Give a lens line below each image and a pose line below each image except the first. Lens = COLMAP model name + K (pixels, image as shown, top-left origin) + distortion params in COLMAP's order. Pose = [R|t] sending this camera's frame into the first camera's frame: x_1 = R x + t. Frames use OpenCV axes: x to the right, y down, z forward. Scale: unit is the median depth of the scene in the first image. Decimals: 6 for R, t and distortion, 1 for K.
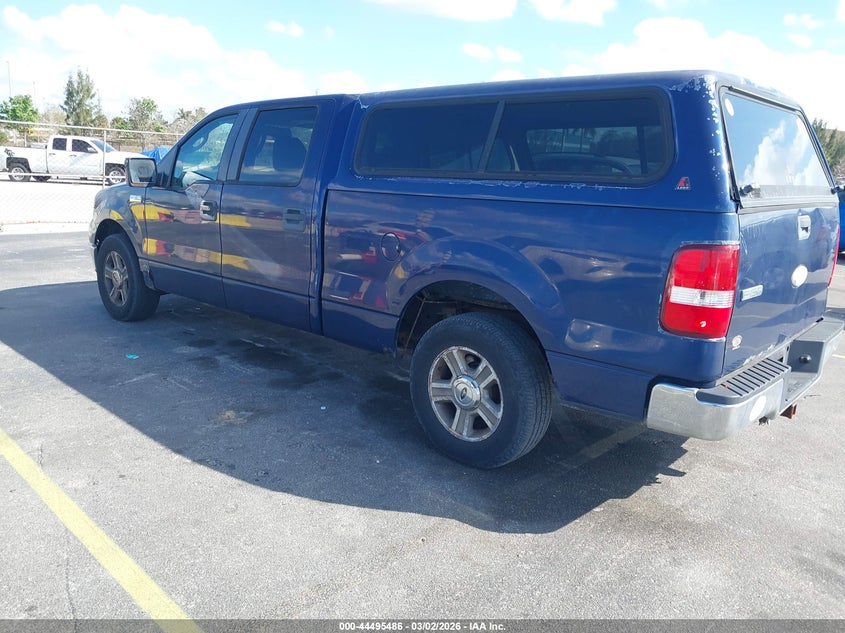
lens RADIAL K [[646.2, 0, 422.5], [0, 646.2, 316.5], [0, 0, 1]] dist [0.004833, 0.004497]
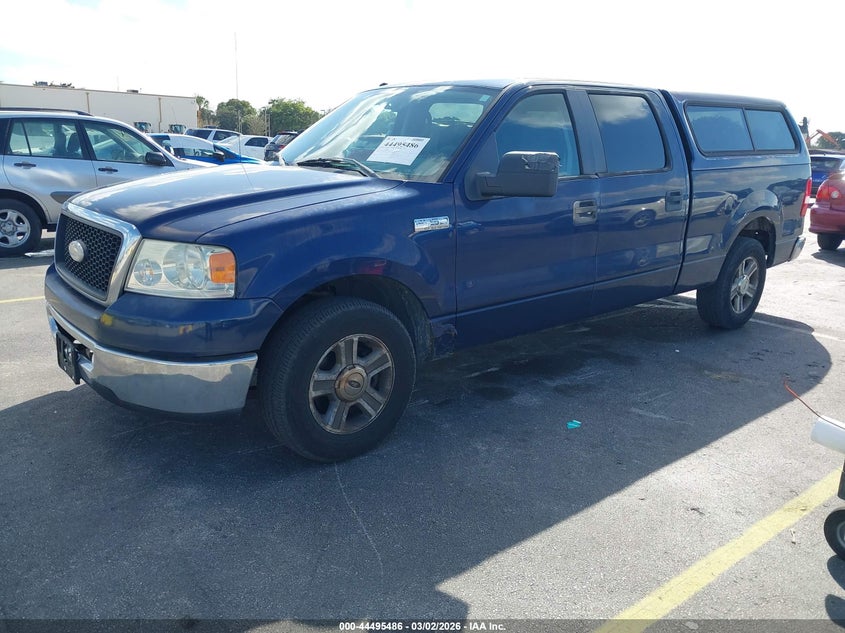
lens RADIAL K [[646.2, 0, 422.5], [0, 646.2, 316.5], [0, 0, 1]] dist [0.004833, 0.004497]
pose [[0.163228, -0.297271, 0.940737, -1.111244], [0.206420, 0.942712, 0.262079, -0.277687], [-0.964753, 0.151408, 0.215240, 0.965757]]
